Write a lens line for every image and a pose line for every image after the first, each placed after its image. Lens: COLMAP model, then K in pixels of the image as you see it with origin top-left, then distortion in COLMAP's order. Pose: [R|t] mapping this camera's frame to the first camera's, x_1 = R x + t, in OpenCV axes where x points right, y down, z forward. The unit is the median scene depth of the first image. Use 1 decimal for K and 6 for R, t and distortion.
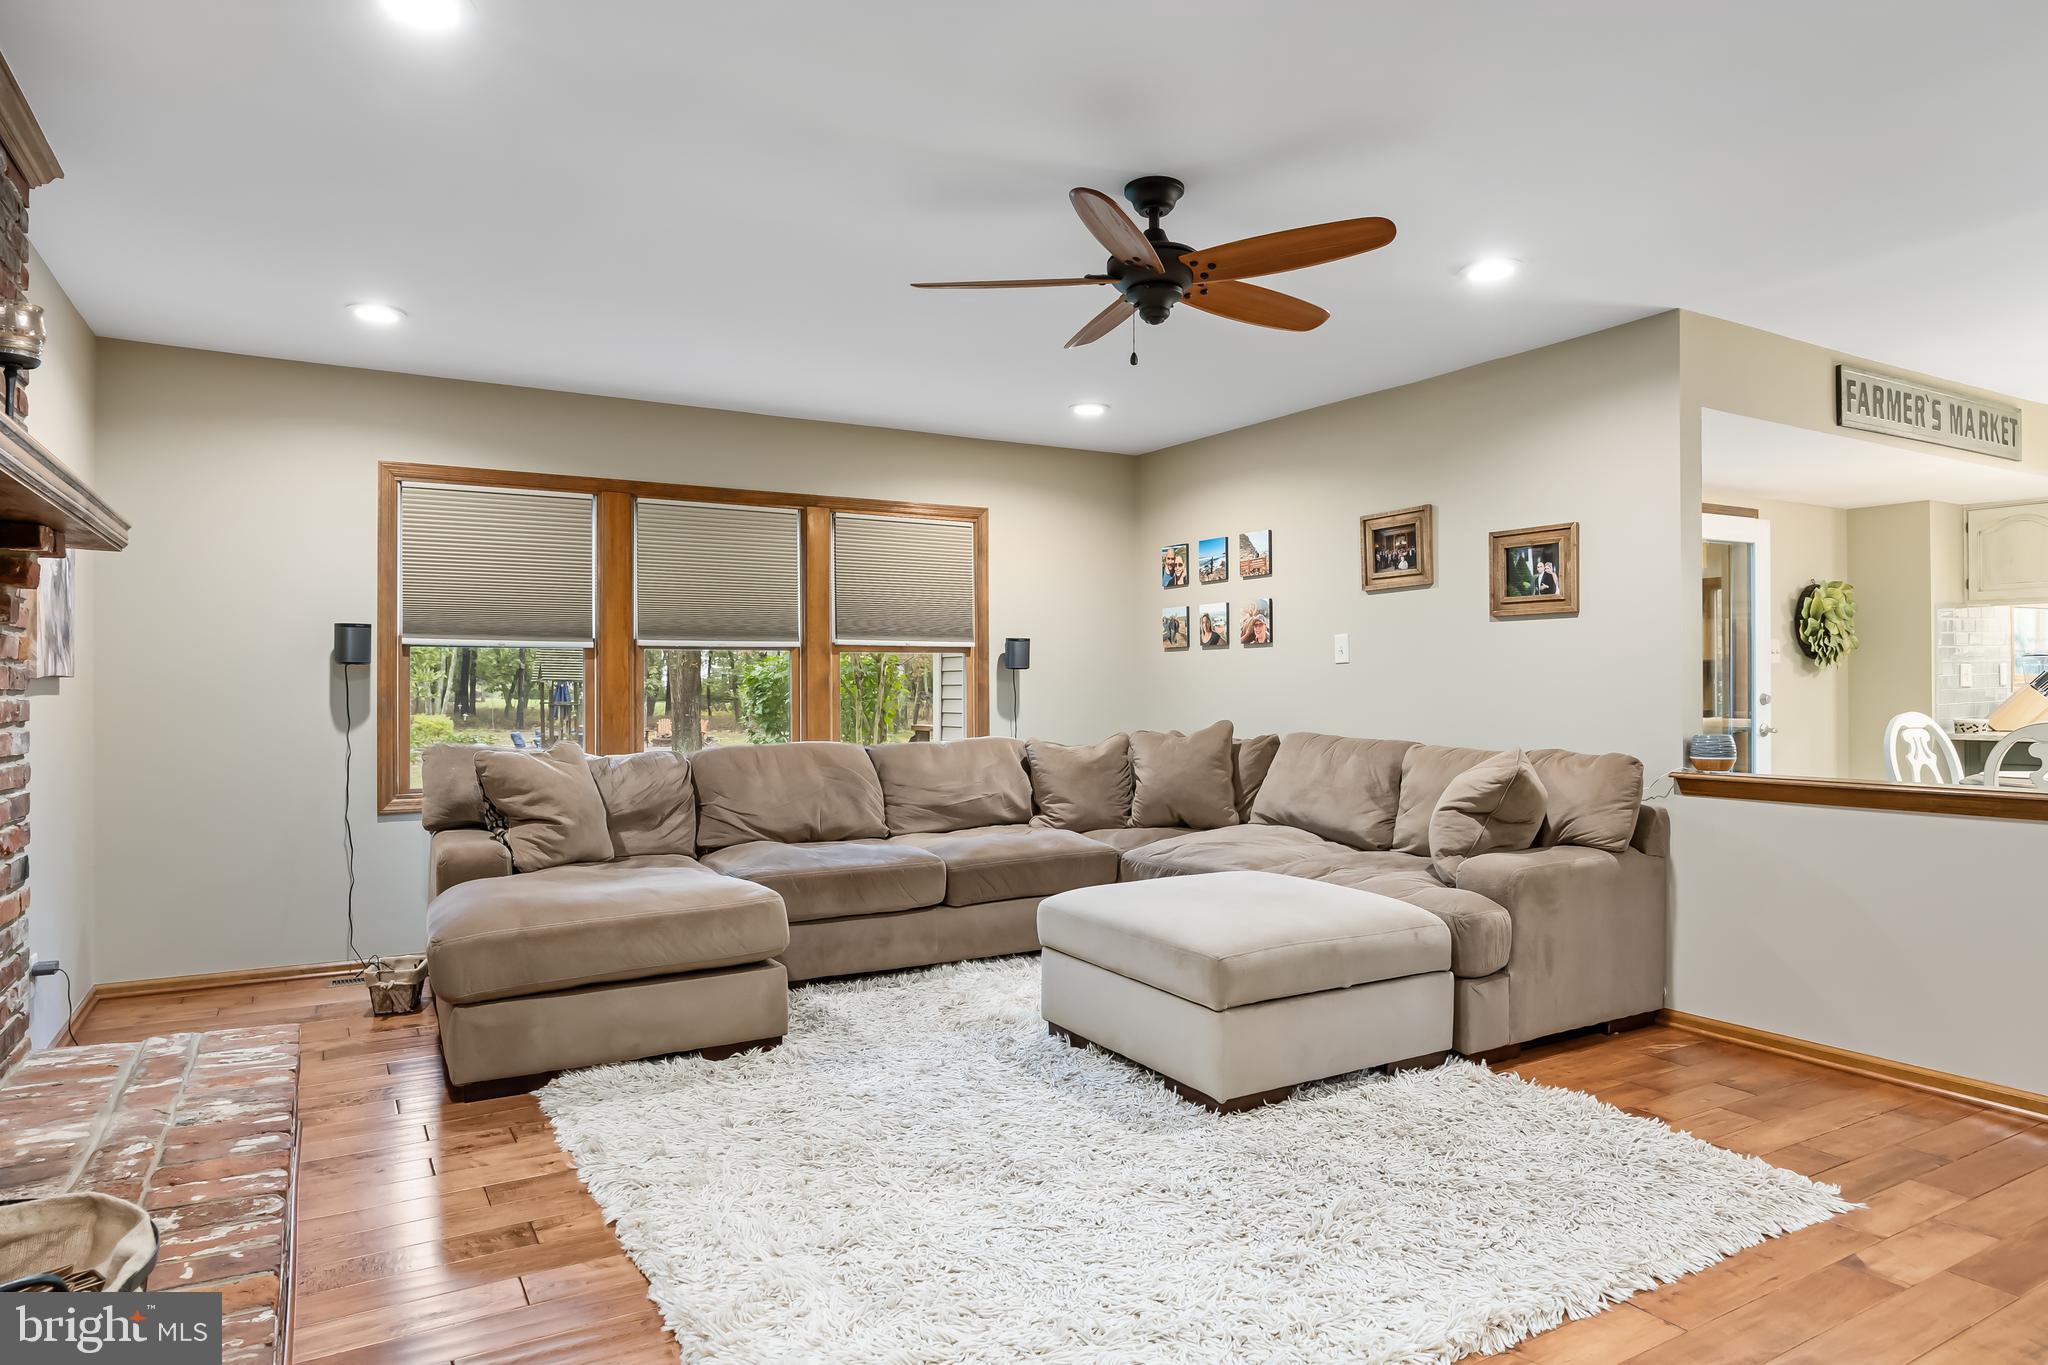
lens RADIAL K [[1214.8, 0, 1033.5], [0, 1214.8, 672.6], [0, 0, 1]] dist [-0.004384, -0.003286]
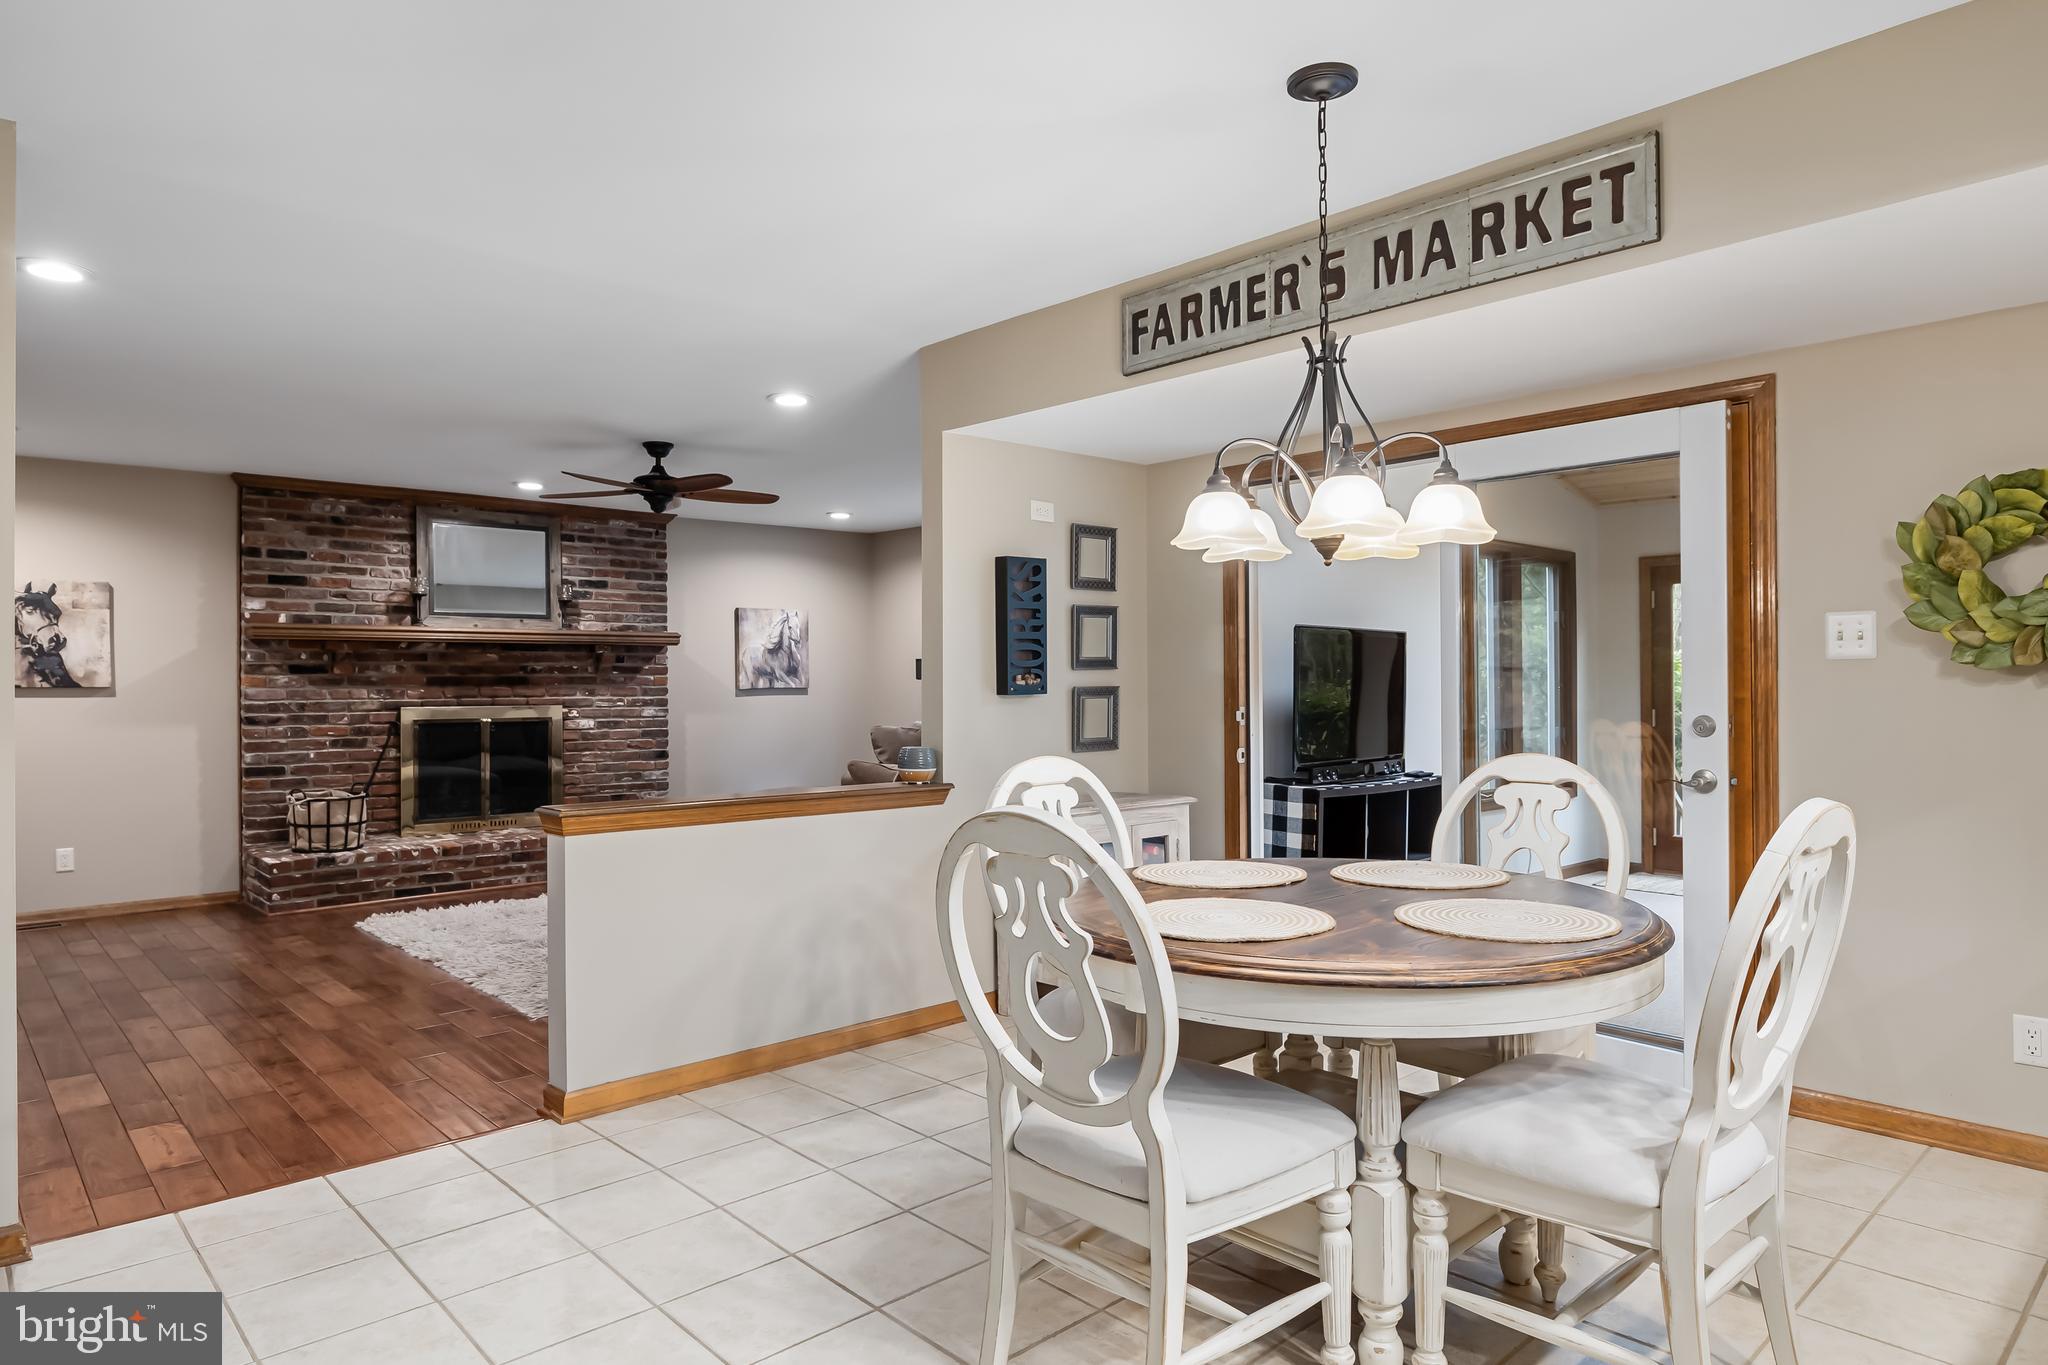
lens RADIAL K [[1214.8, 0, 1023.9], [0, 1214.8, 684.1], [0, 0, 1]] dist [-0.004384, -0.003286]
pose [[0.220646, 0.001951, -0.975352, 0.951939], [0.017936, 0.999821, 0.006058, -0.005702], [0.975189, -0.018830, 0.220571, 0.503269]]
